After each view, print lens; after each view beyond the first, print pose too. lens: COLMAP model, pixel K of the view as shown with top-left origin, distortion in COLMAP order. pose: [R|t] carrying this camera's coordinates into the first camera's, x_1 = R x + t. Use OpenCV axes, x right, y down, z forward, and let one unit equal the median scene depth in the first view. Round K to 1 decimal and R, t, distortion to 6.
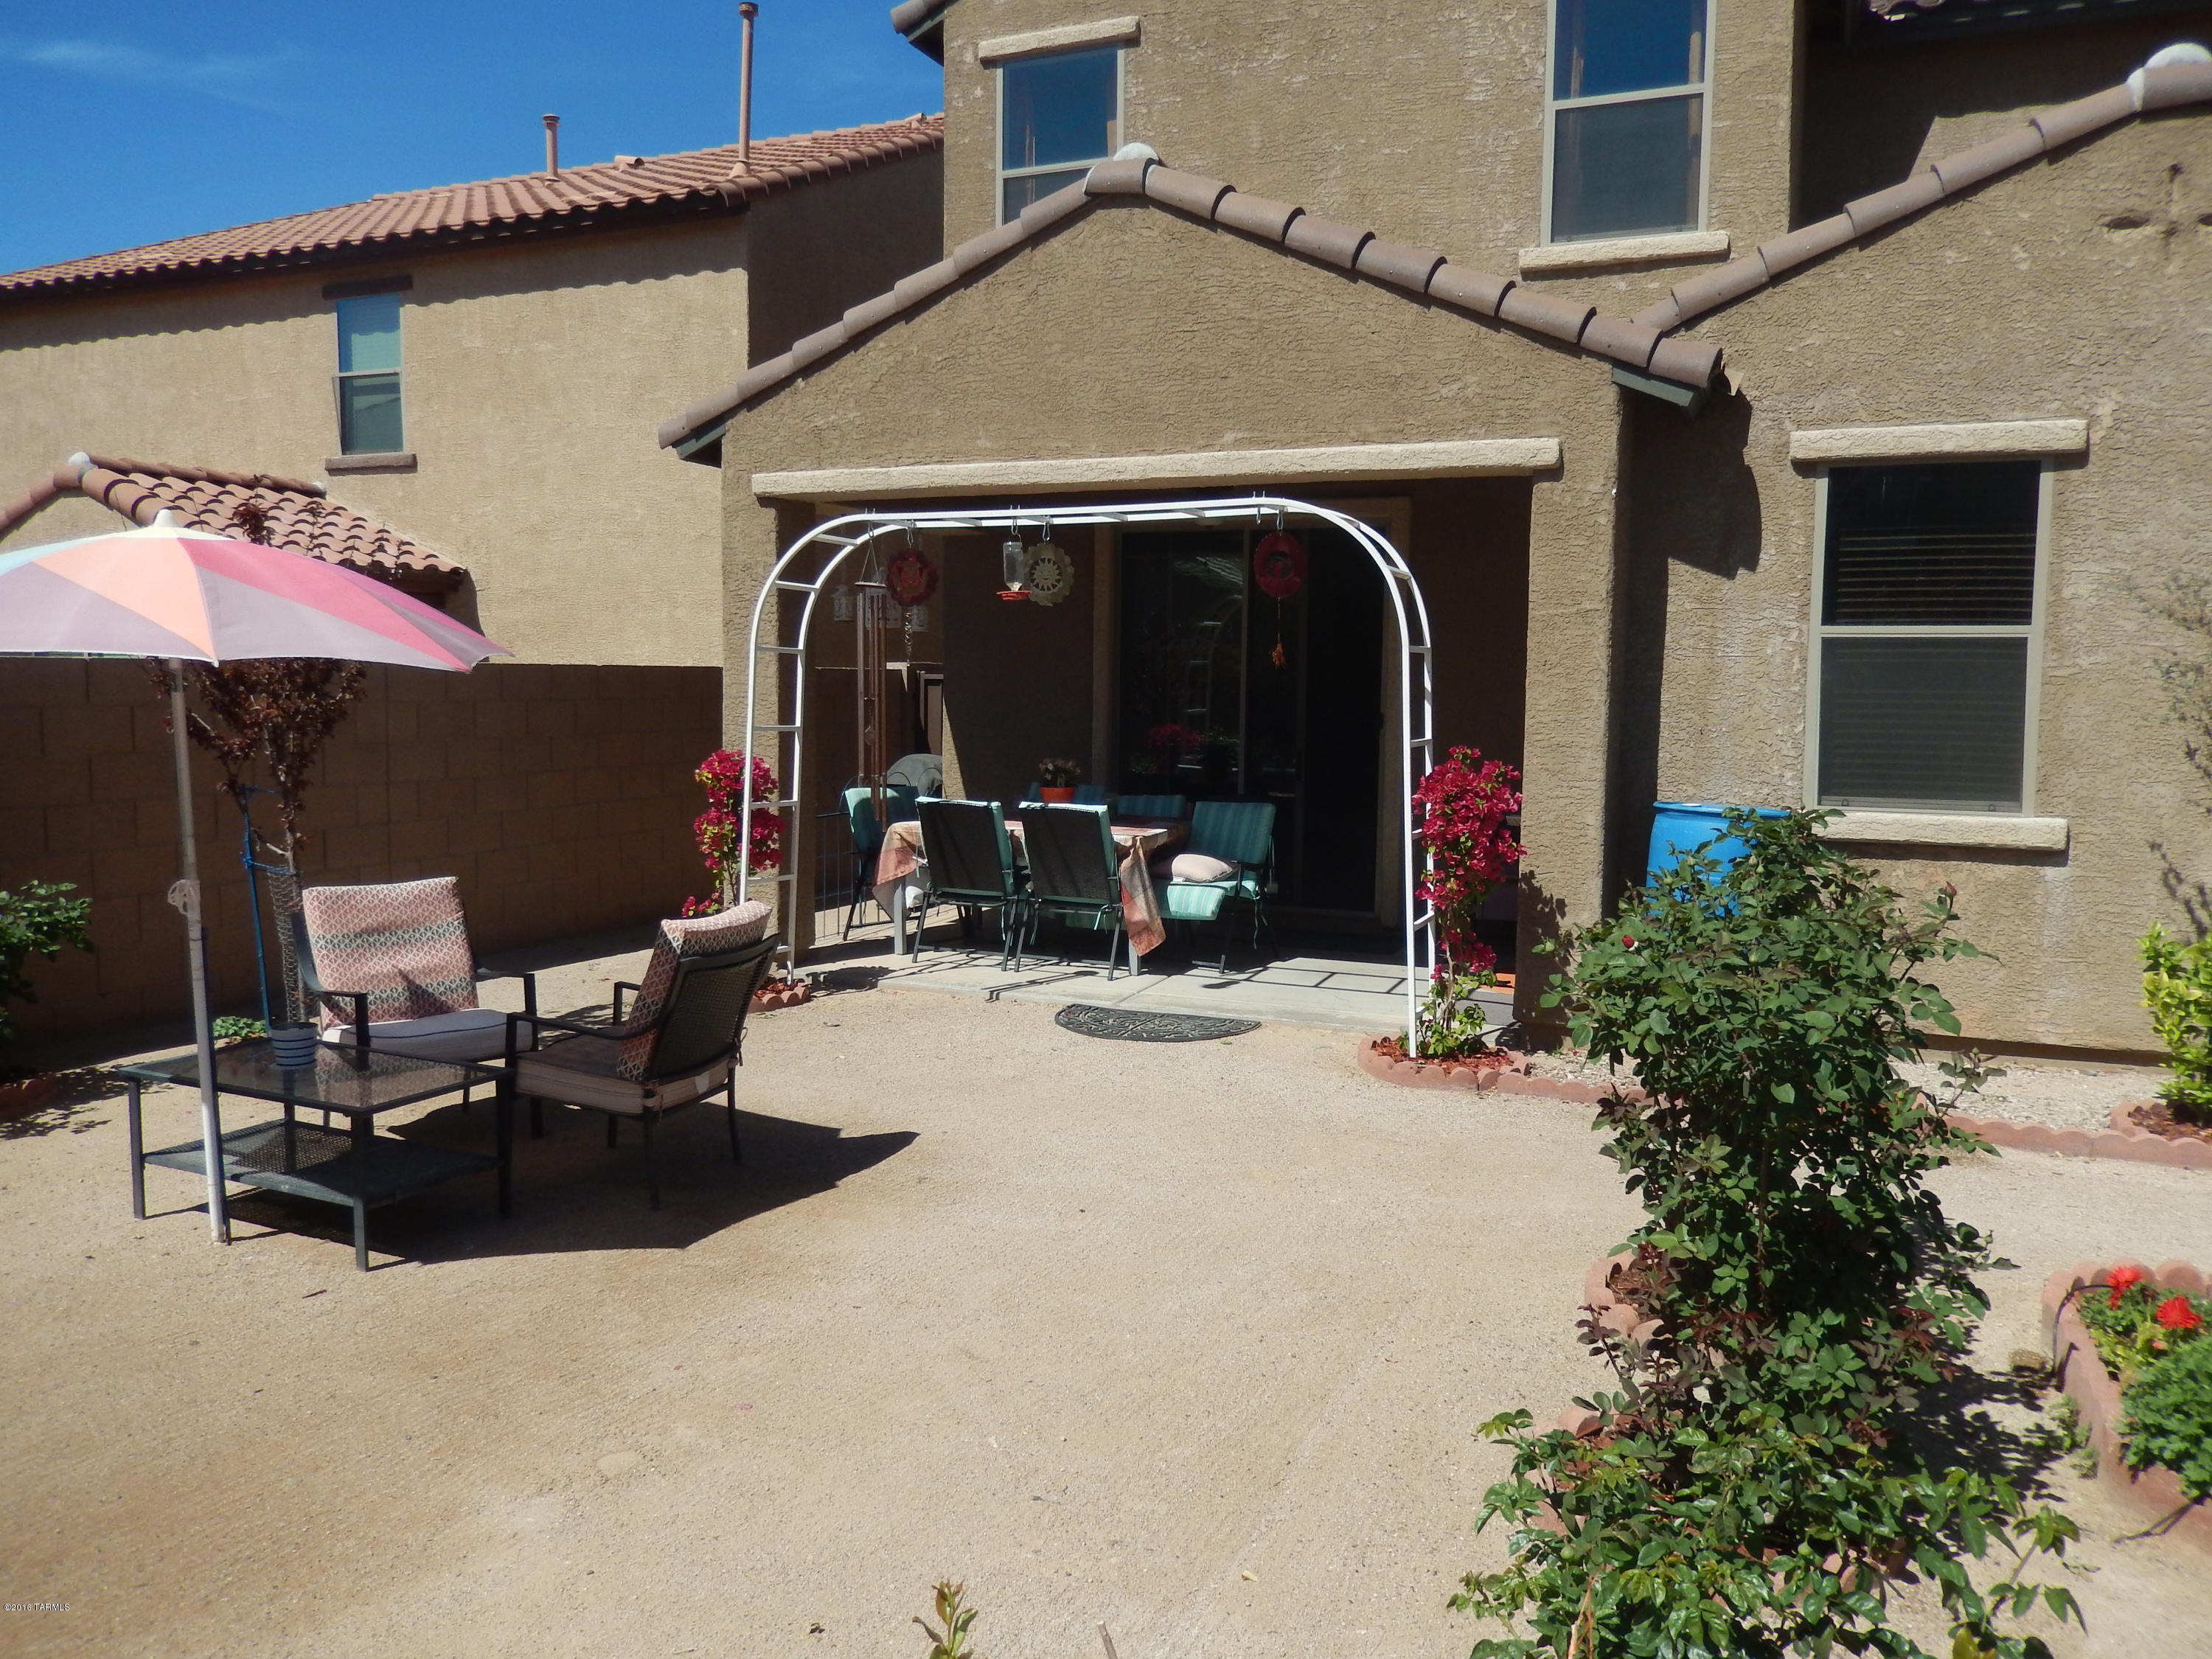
lens RADIAL K [[1639.5, 0, 1106.0], [0, 1639.5, 829.5], [0, 0, 1]] dist [-0.004841, -0.003884]
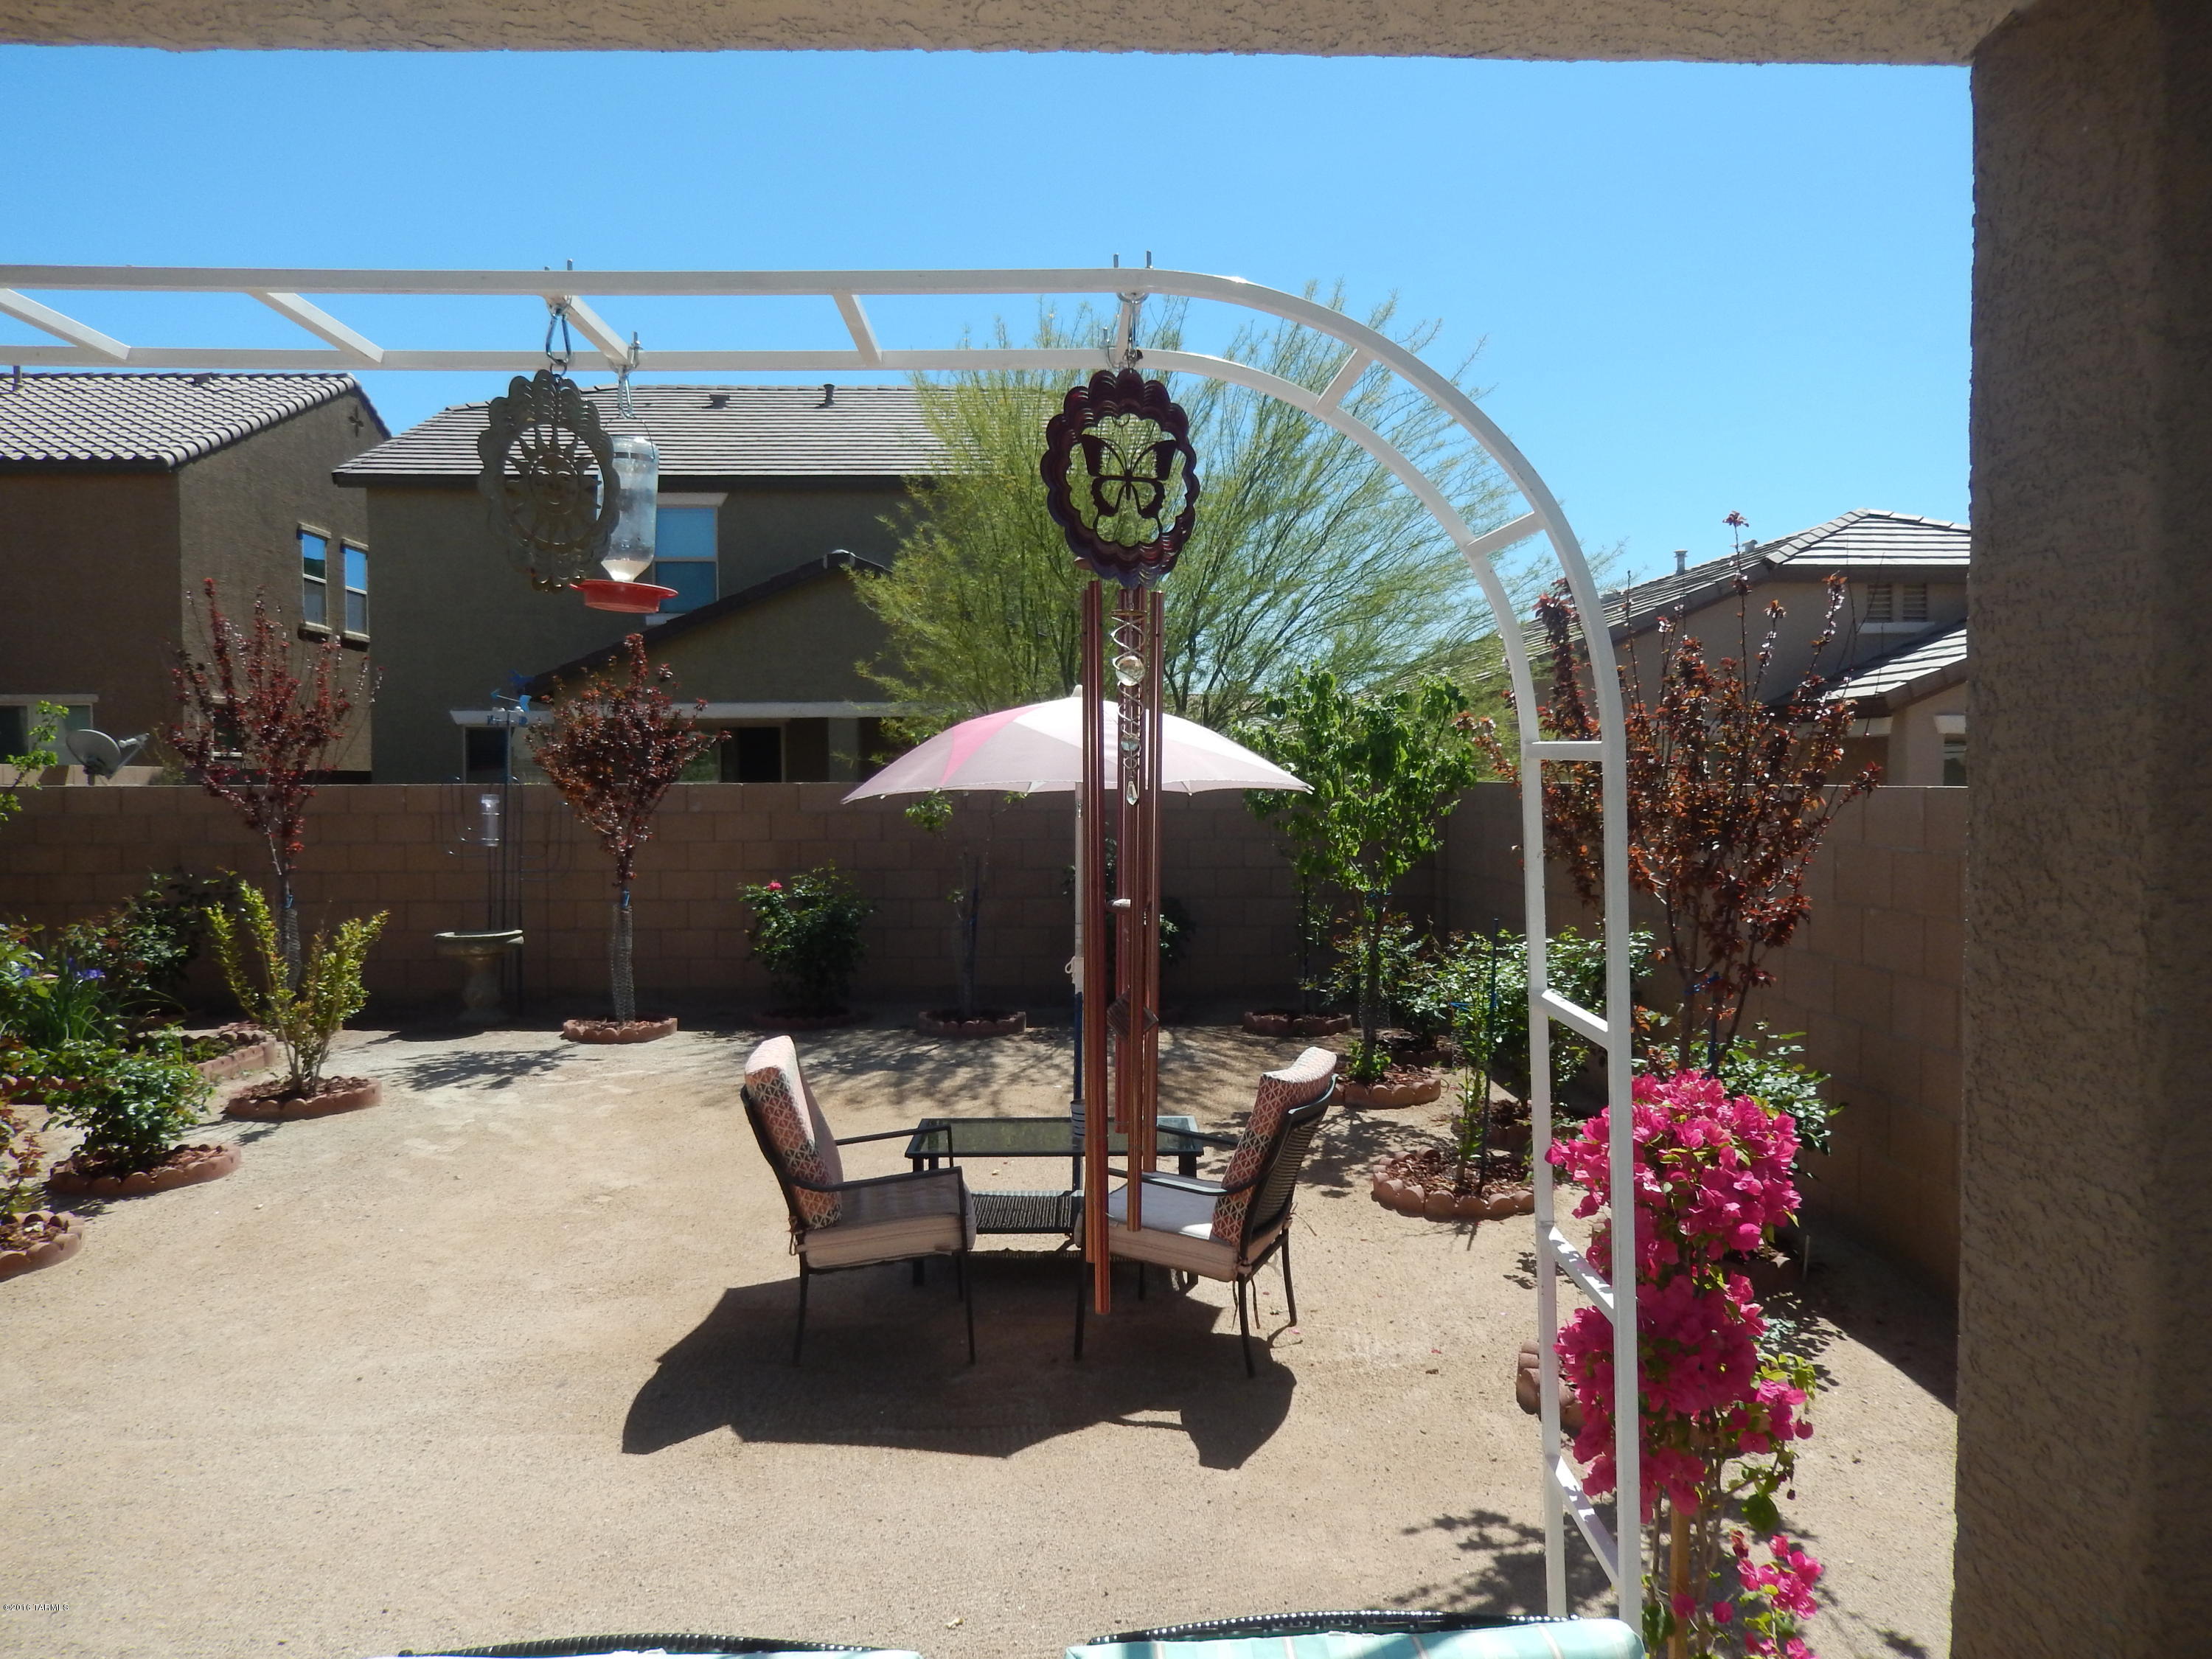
lens RADIAL K [[1633.8, 0, 1106.0], [0, 1633.8, 829.5], [0, 0, 1]] dist [-0.010225, -0.006392]
pose [[-0.900534, 0.008861, -0.434695, 0.001969], [-0.045629, 0.992345, 0.114755, -0.141679], [0.432384, 0.123176, -0.893237, 1.376849]]
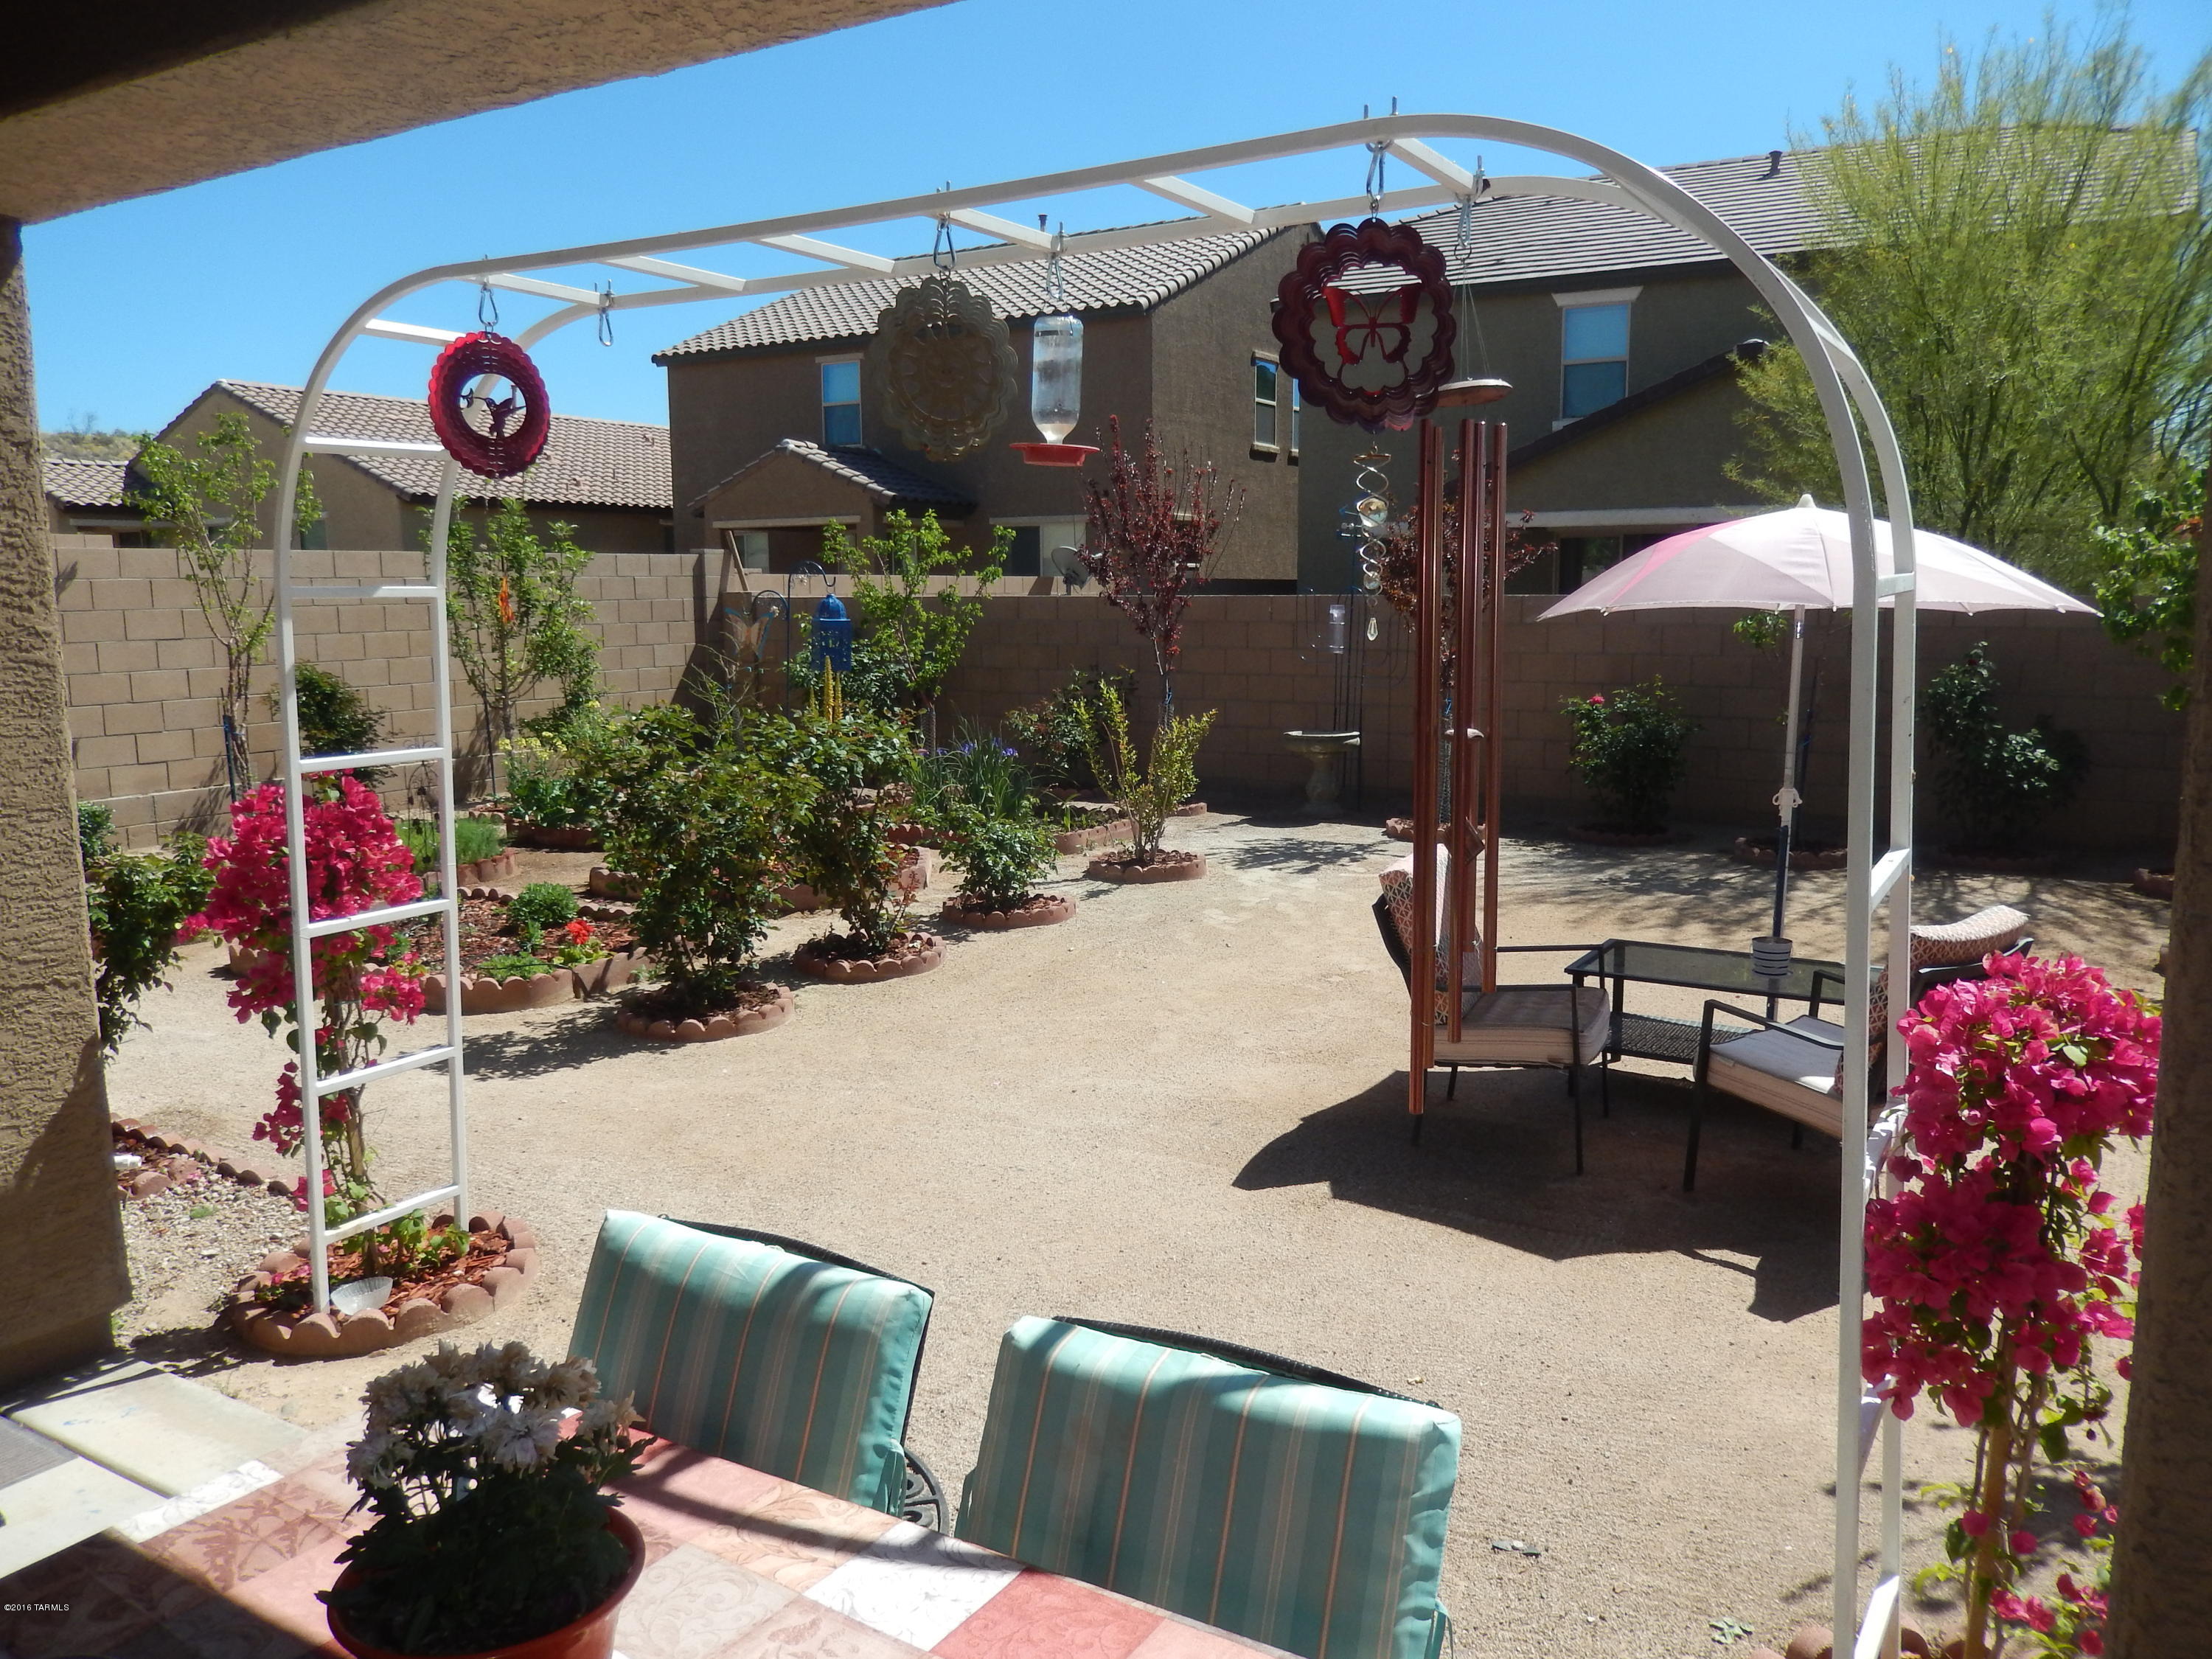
lens RADIAL K [[1636.5, 0, 1106.0], [0, 1636.5, 829.5], [0, 0, 1]] dist [-0.012415, -0.018541]
pose [[-0.992245, -0.020213, 0.122641, -0.120701], [0.010048, 0.970414, 0.241238, -0.153632], [-0.123889, 0.240600, -0.962685, 1.433559]]
